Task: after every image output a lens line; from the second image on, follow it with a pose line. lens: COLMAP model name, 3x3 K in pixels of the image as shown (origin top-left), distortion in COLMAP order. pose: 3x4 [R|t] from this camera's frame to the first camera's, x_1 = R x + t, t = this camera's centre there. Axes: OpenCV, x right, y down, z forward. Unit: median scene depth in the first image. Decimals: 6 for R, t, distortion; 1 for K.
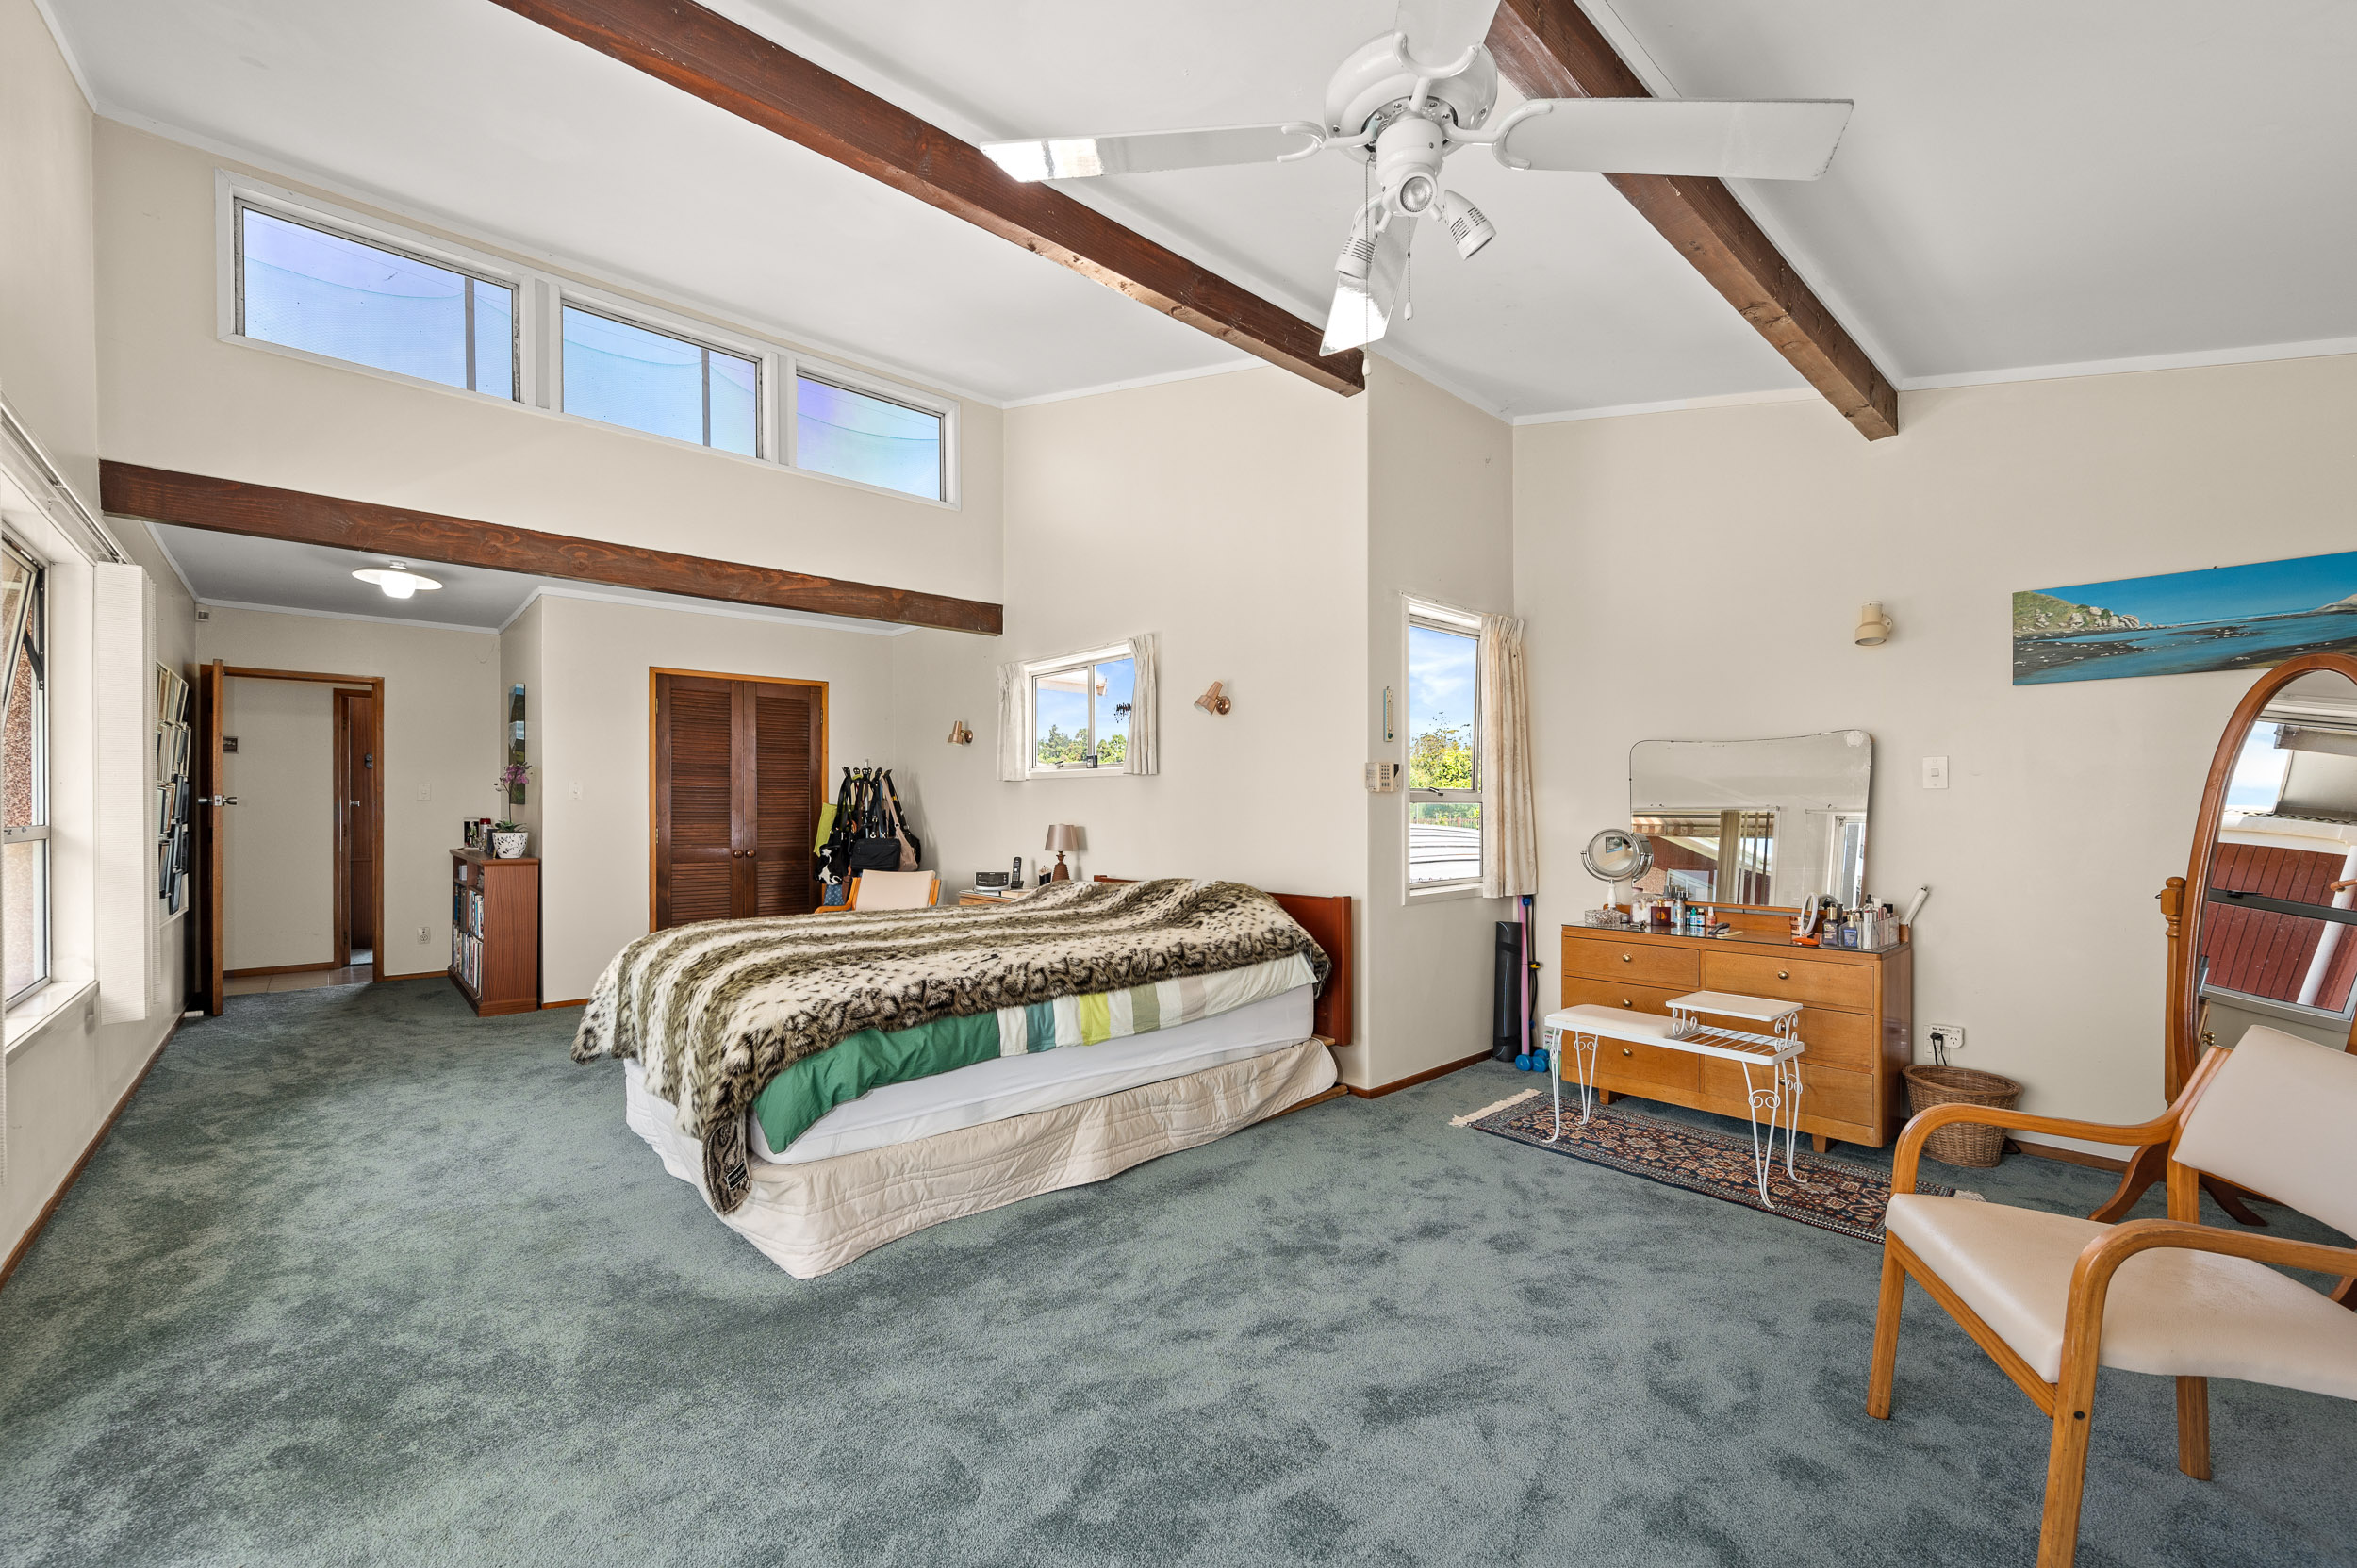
lens RADIAL K [[947.1, 0, 1178.5], [0, 947.1, 784.0], [0, 0, 1]] dist [-0.000888, -0.000123]
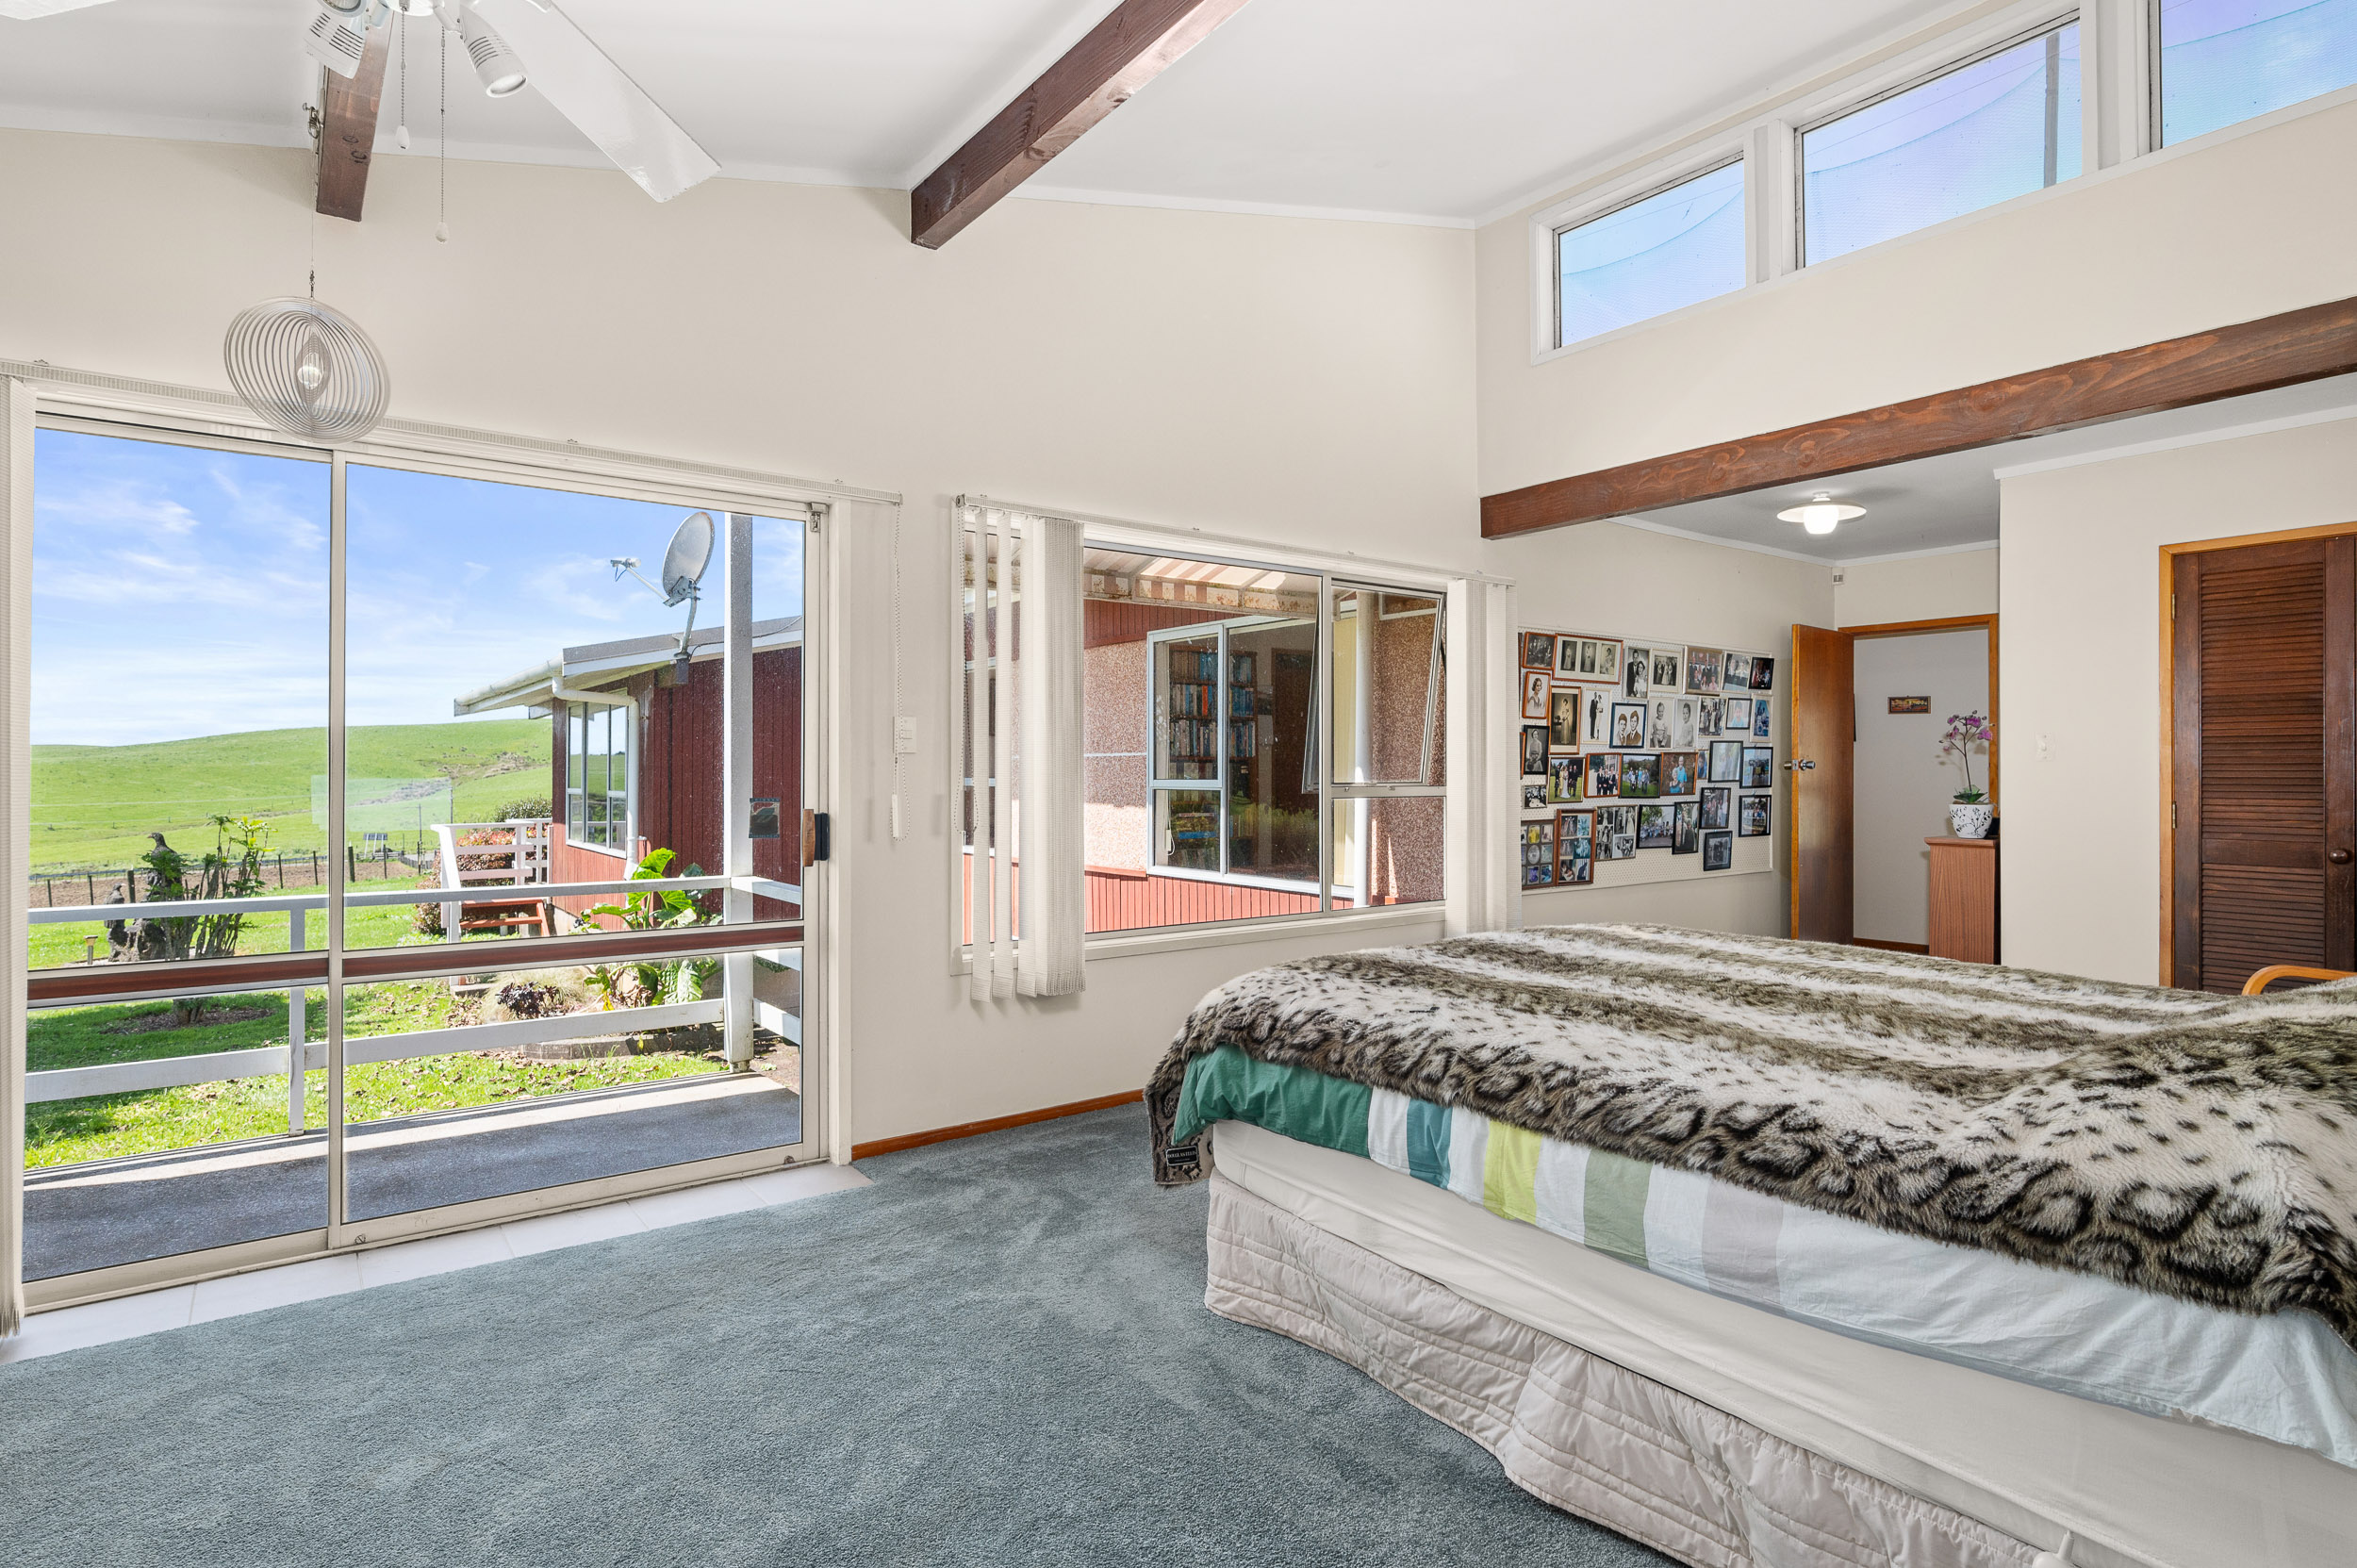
lens RADIAL K [[1187.4, 0, 1178.4], [0, 1187.4, 758.5], [0, 0, 1]] dist [-0.000993, 0.000142]
pose [[-0.067747, -0.010876, -0.997643, 0.518720], [0.025979, 0.999582, -0.012661, 0.018796], [0.997364, -0.026776, -0.067437, 0.768508]]
